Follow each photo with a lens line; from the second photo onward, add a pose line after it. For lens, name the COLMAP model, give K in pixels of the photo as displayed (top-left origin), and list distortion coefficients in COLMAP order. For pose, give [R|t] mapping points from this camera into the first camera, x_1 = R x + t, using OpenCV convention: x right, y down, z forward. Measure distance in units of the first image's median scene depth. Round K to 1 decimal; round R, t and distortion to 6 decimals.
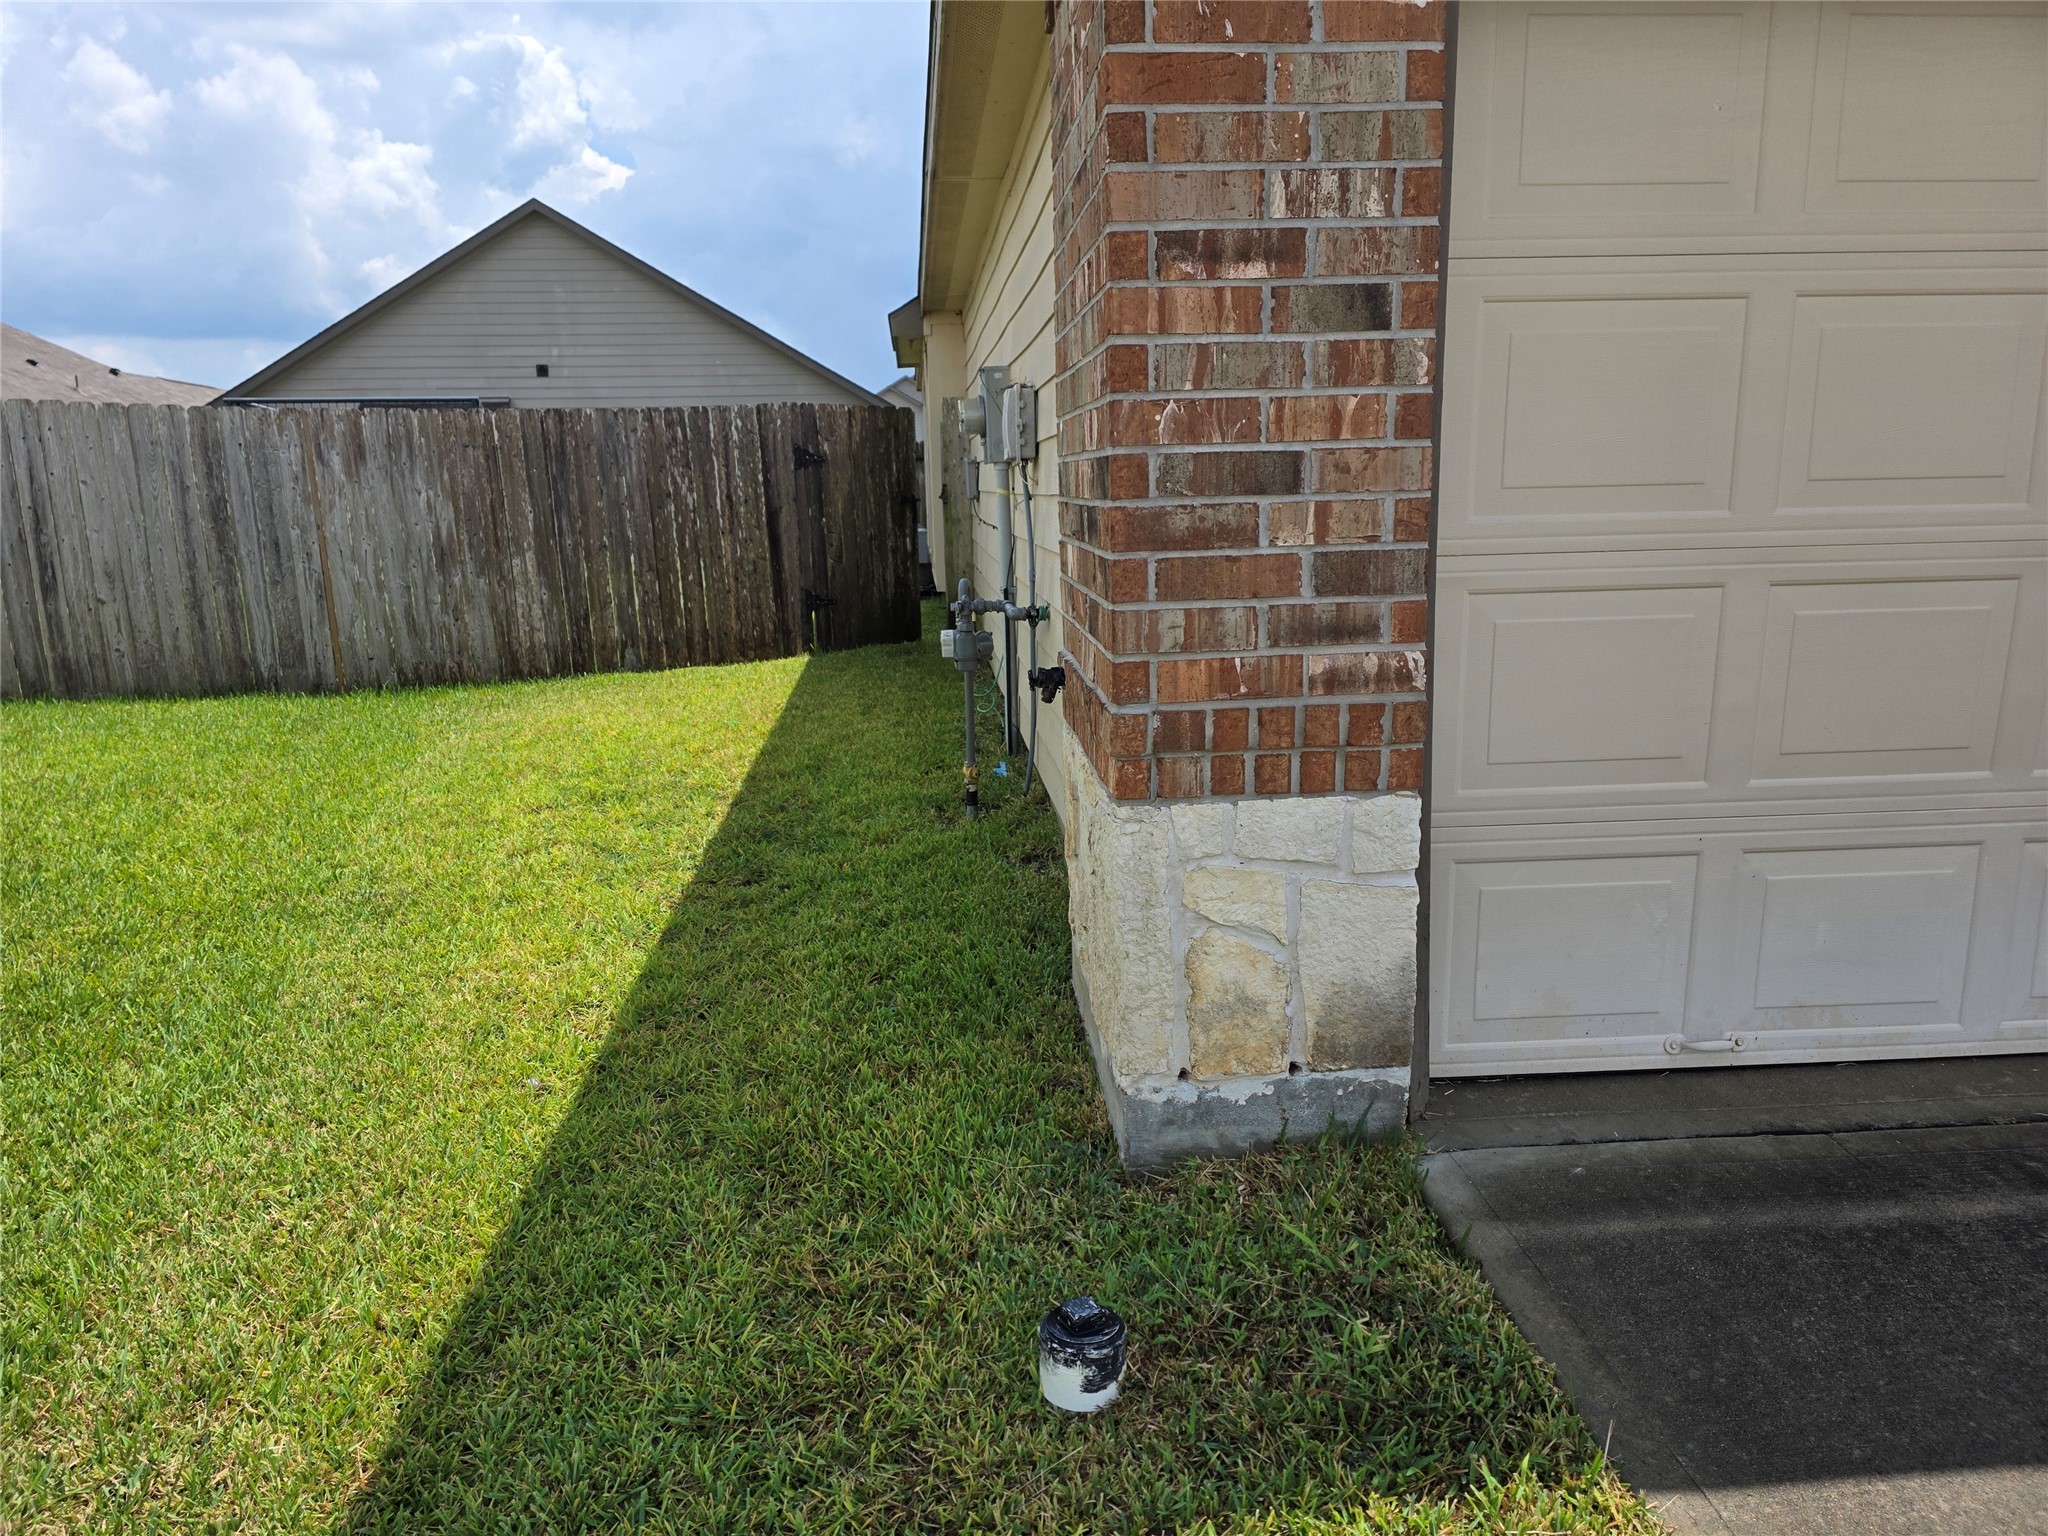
lens RADIAL K [[1384.6, 0, 1021.4], [0, 1384.6, 766.2], [0, 0, 1]] dist [0.002554, -0.004822]
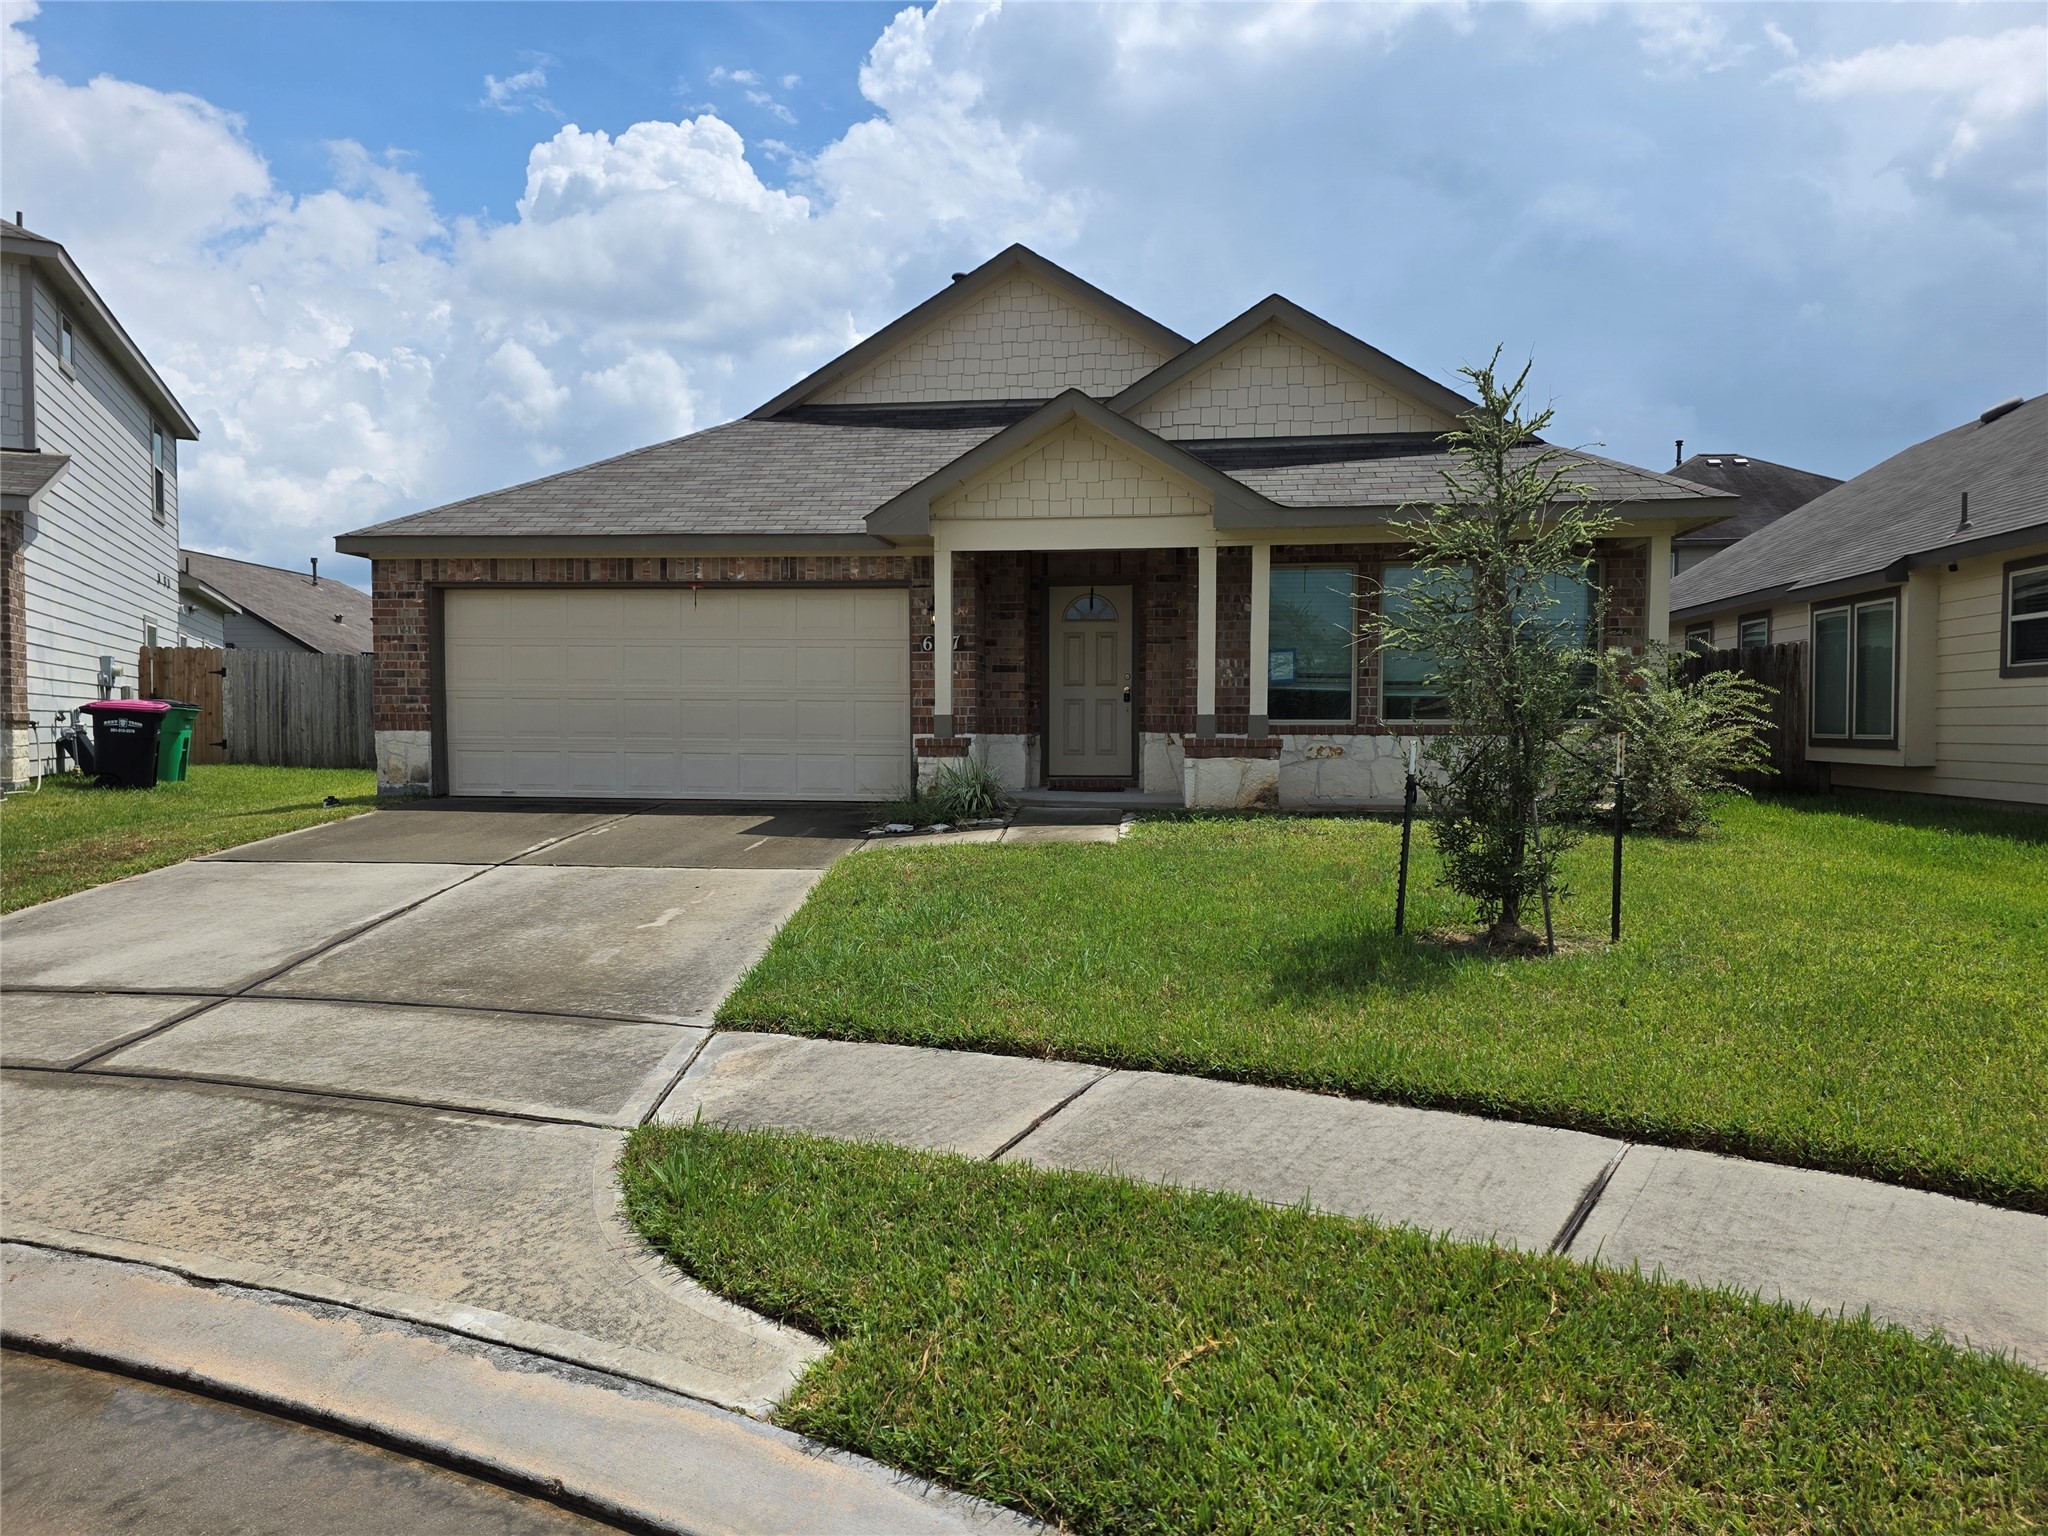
lens RADIAL K [[1384.6, 0, 1025.4], [0, 1384.6, 769.2], [0, 0, 1]] dist [0.002554, -0.004822]
pose [[0.979667, 0.029405, -0.198462, 1.128916], [-0.062264, 0.984919, -0.161422, 0.277101], [0.190723, 0.170497, 0.966724, -1.174173]]
